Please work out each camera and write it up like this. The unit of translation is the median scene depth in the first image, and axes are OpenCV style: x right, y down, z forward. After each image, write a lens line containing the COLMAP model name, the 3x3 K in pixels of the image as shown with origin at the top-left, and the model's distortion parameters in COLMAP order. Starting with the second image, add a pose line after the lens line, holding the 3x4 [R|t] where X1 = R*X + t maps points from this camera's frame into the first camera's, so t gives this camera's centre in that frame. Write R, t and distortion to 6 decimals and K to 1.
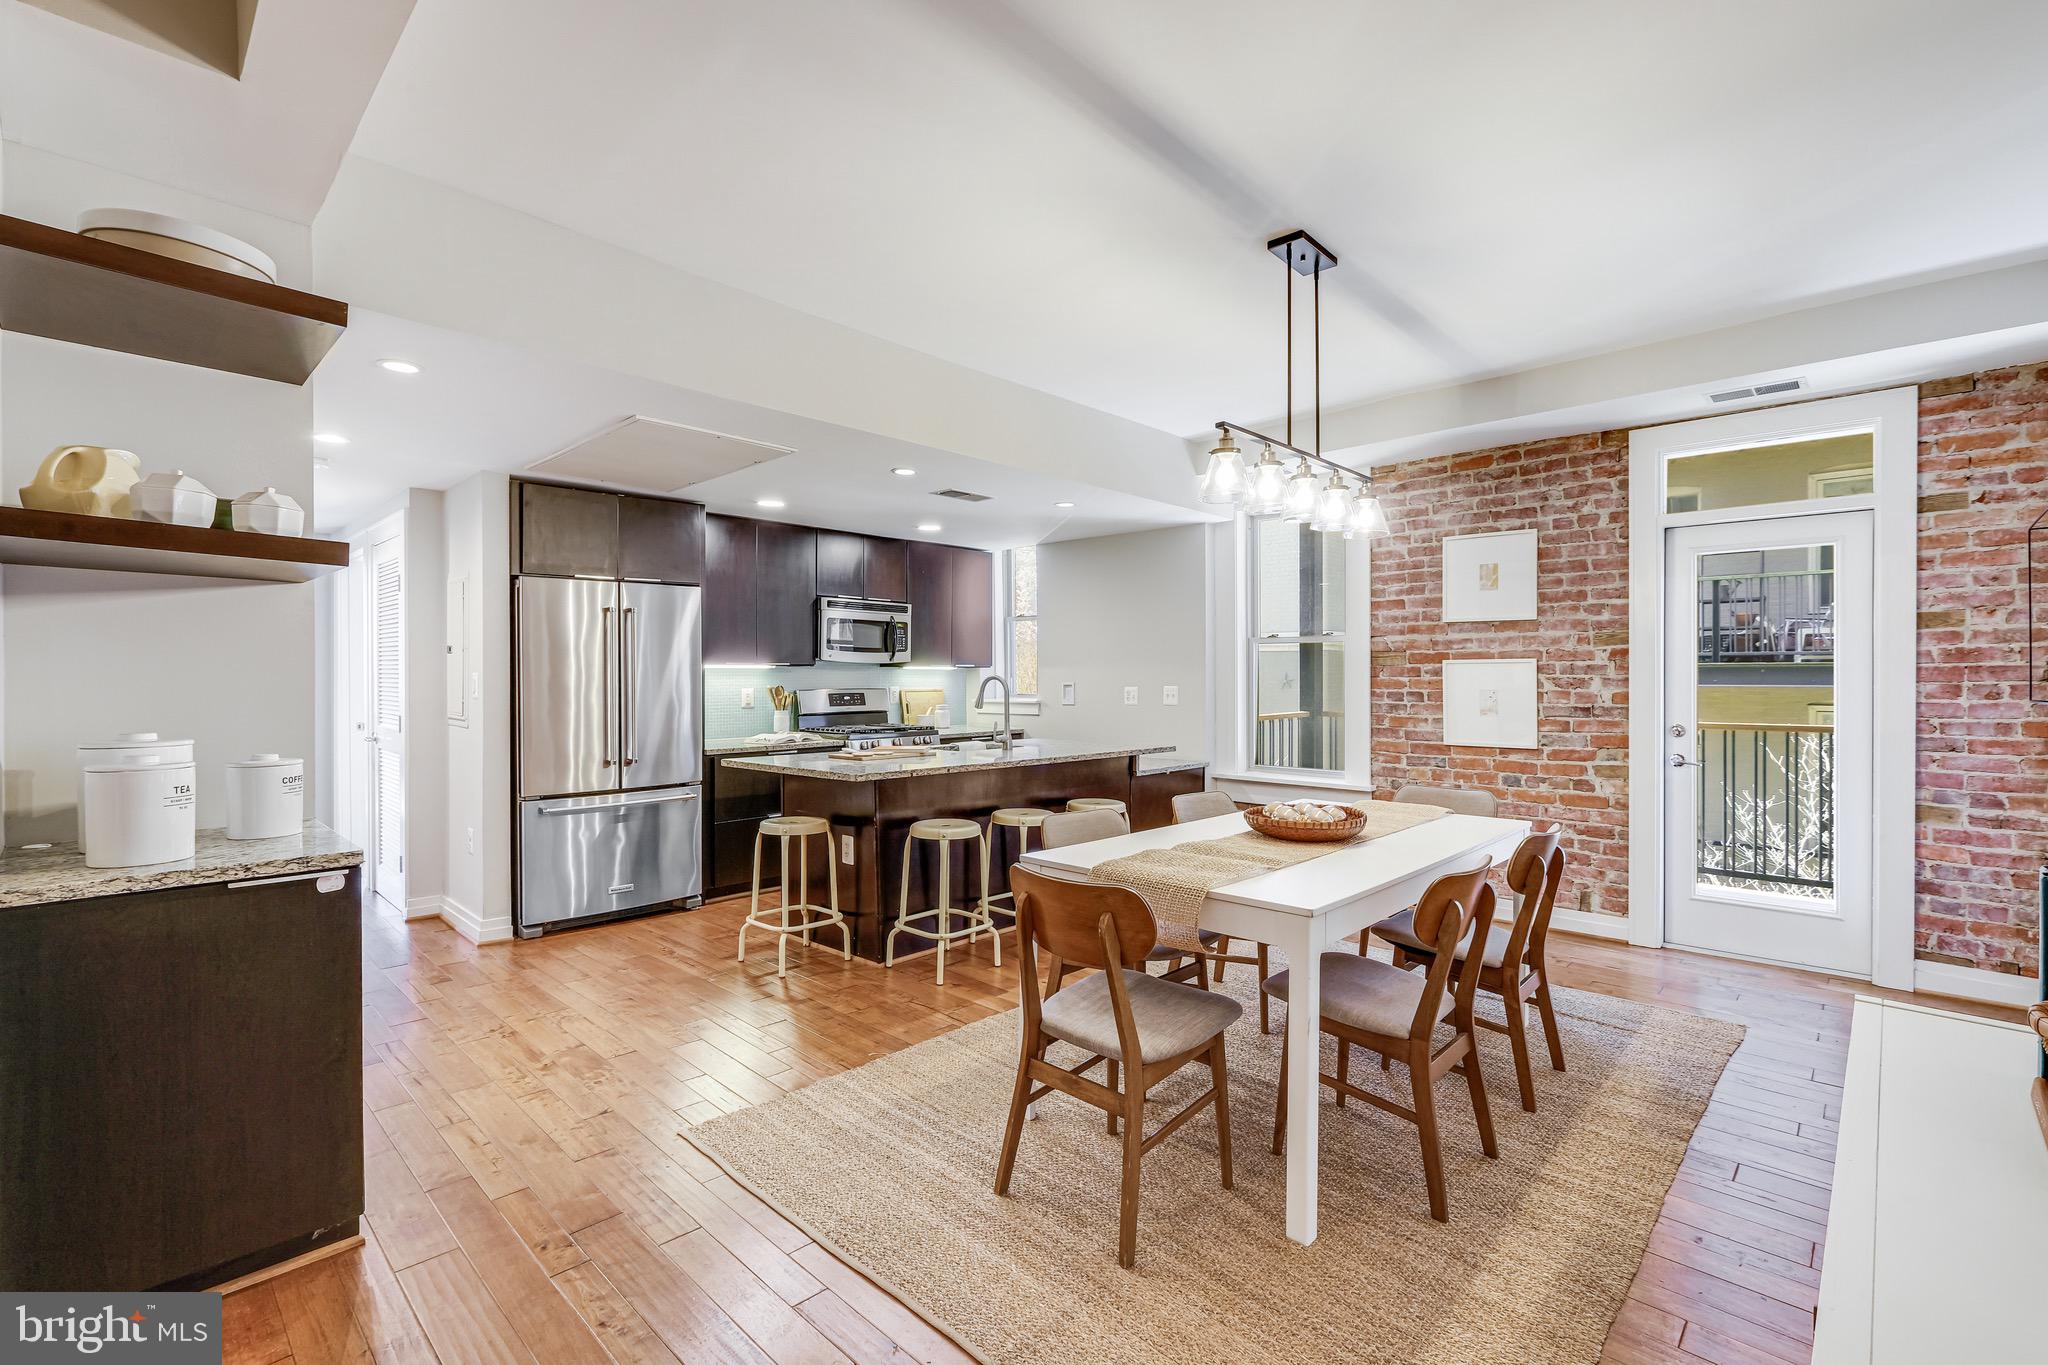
lens RADIAL K [[947.5, 0, 1023.8], [0, 947.5, 686.0], [0, 0, 1]] dist [0.006411, 0.002186]
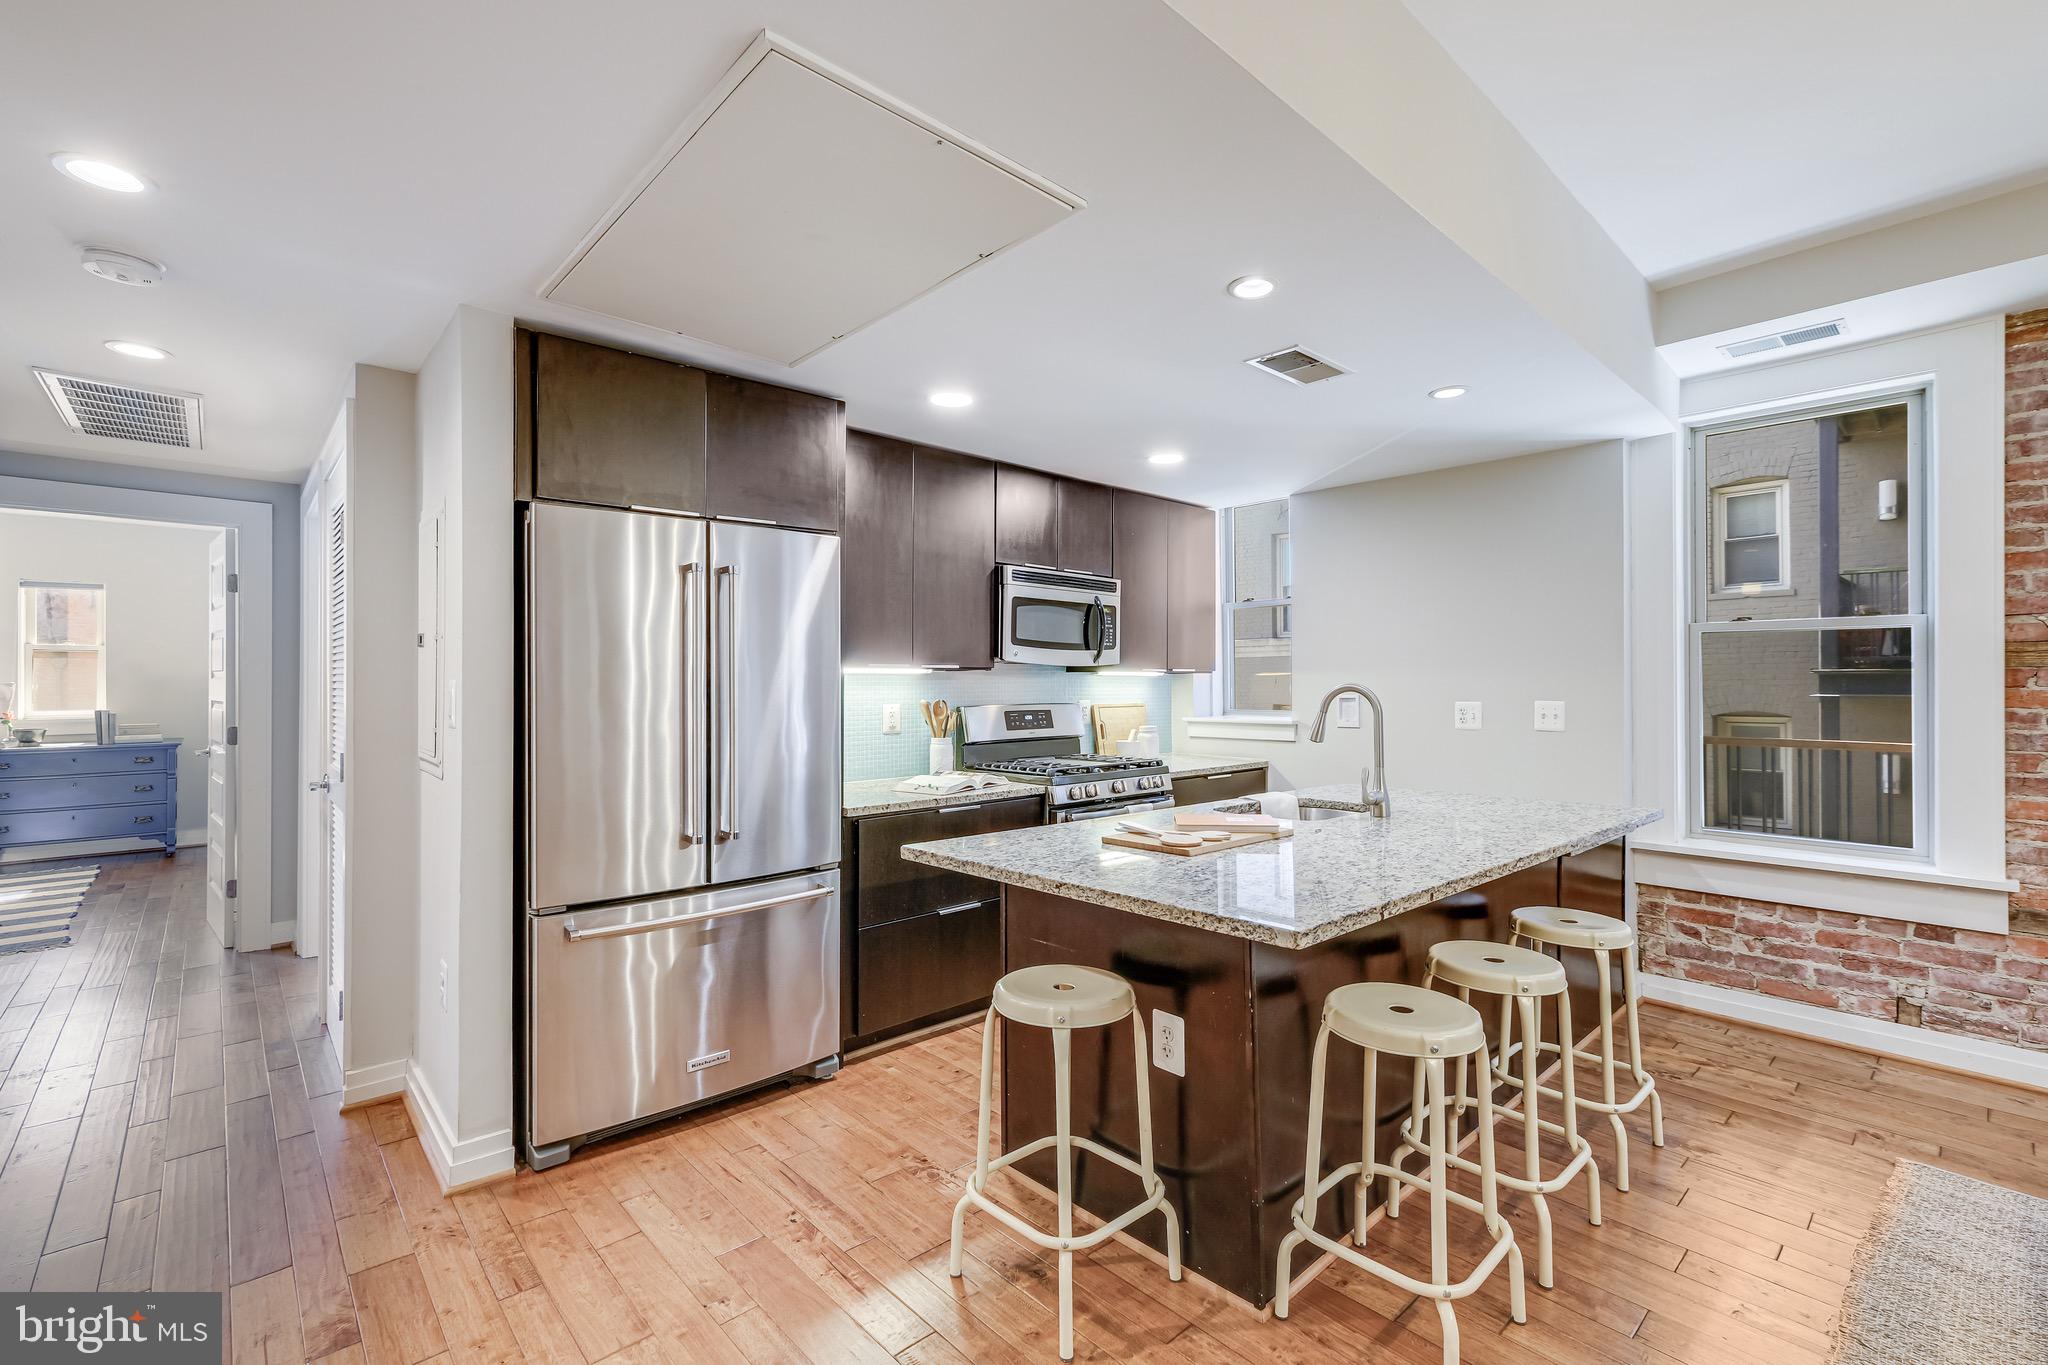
lens RADIAL K [[947.5, 0, 1033.9], [0, 947.5, 691.0], [0, 0, 1]] dist [0.006411, 0.002186]
pose [[0.998406, 0.000006, -0.056442, -0.197136], [-0.000189, 0.999995, -0.003226, -0.005708], [0.056442, 0.003232, 0.998401, 0.440660]]
